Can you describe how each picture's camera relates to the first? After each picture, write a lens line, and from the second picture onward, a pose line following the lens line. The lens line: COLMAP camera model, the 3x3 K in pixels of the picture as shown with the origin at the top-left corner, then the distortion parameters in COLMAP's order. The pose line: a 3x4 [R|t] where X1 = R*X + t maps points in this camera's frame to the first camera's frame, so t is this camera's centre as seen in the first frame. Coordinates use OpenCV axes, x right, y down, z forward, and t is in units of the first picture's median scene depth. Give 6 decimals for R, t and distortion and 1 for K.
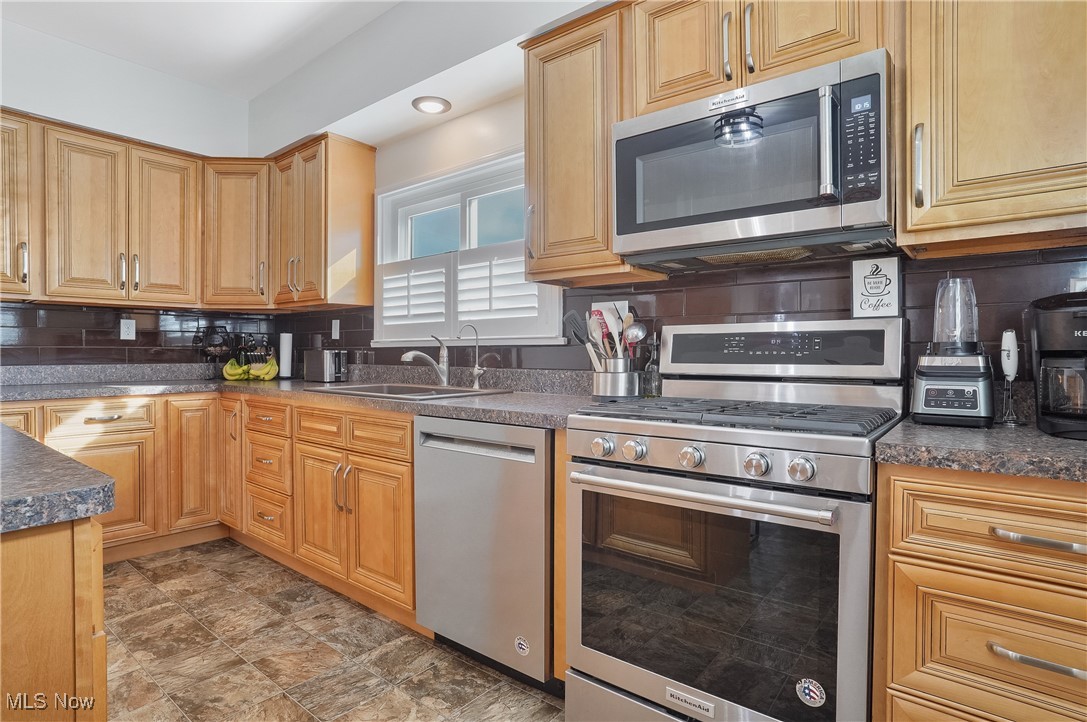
lens RADIAL K [[571.0, 0, 540.9], [0, 571.0, 364.7], [0, 0, 1]] dist [-0.072744, 0.039739]
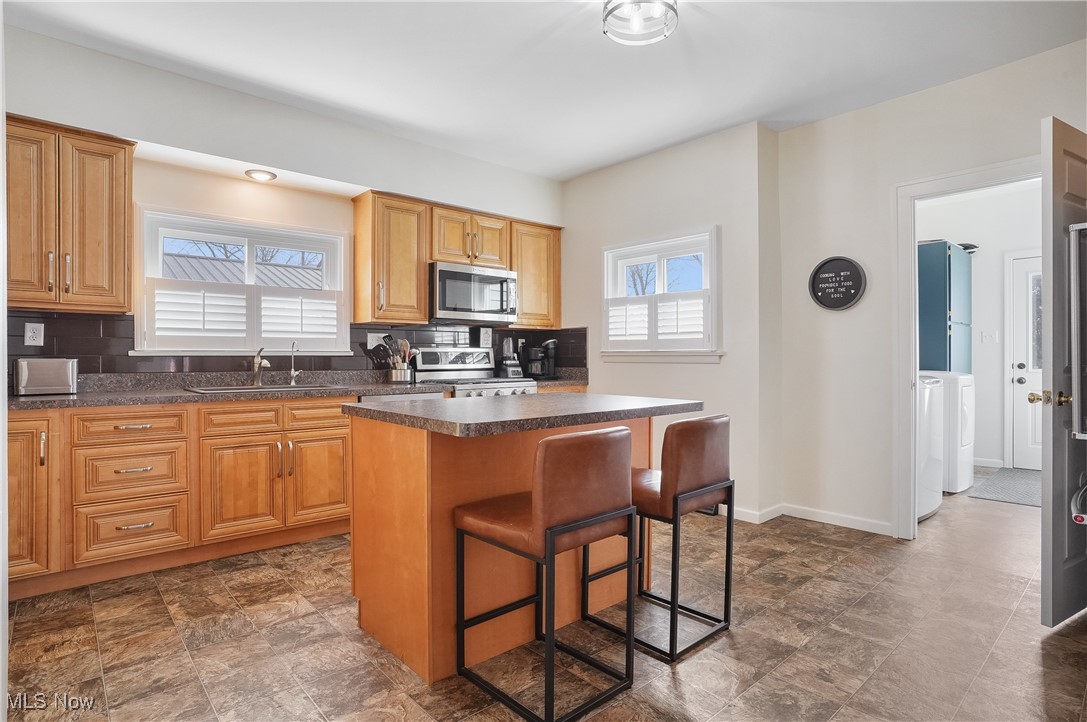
lens RADIAL K [[571.0, 0, 540.9], [0, 571.0, 364.7], [0, 0, 1]] dist [-0.072744, 0.039739]
pose [[0.159156, -0.012140, 0.987179, -1.639820], [0.021324, 0.999733, 0.008856, -0.010598], [-0.987023, 0.019641, 0.159373, 0.160157]]
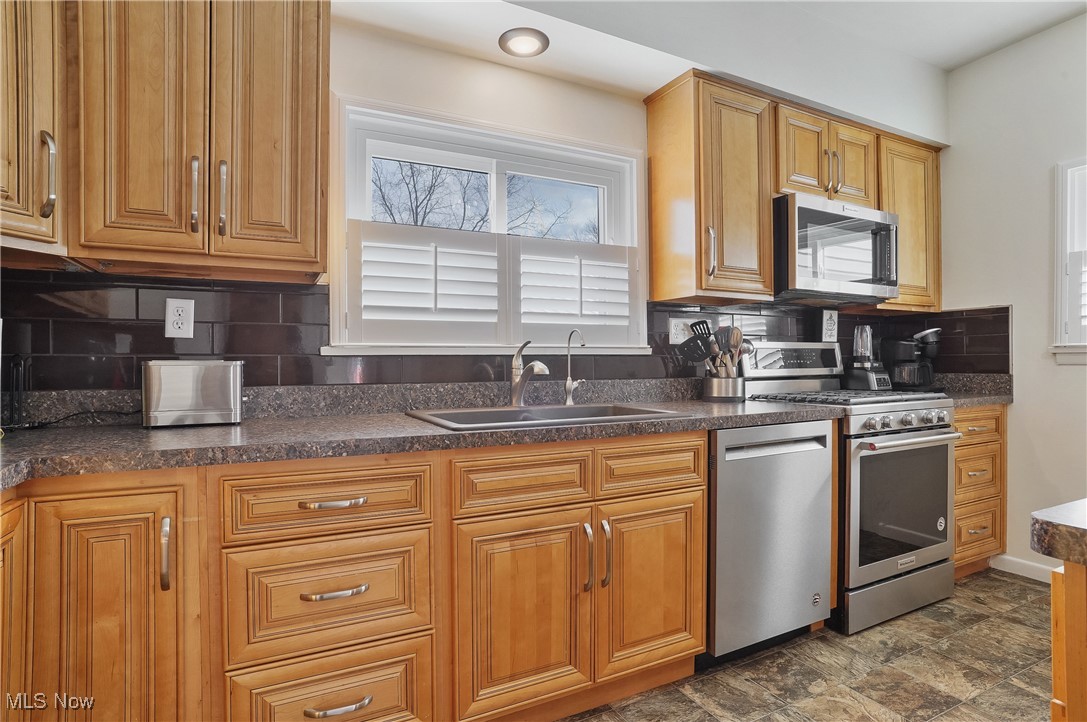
lens RADIAL K [[571.0, 0, 540.9], [0, 571.0, 364.7], [0, 0, 1]] dist [-0.072744, 0.039739]
pose [[0.400801, -0.008254, 0.916128, -1.044612], [0.024116, 0.999708, -0.001544, -0.020366], [-0.915848, 0.022712, 0.400883, 0.790359]]
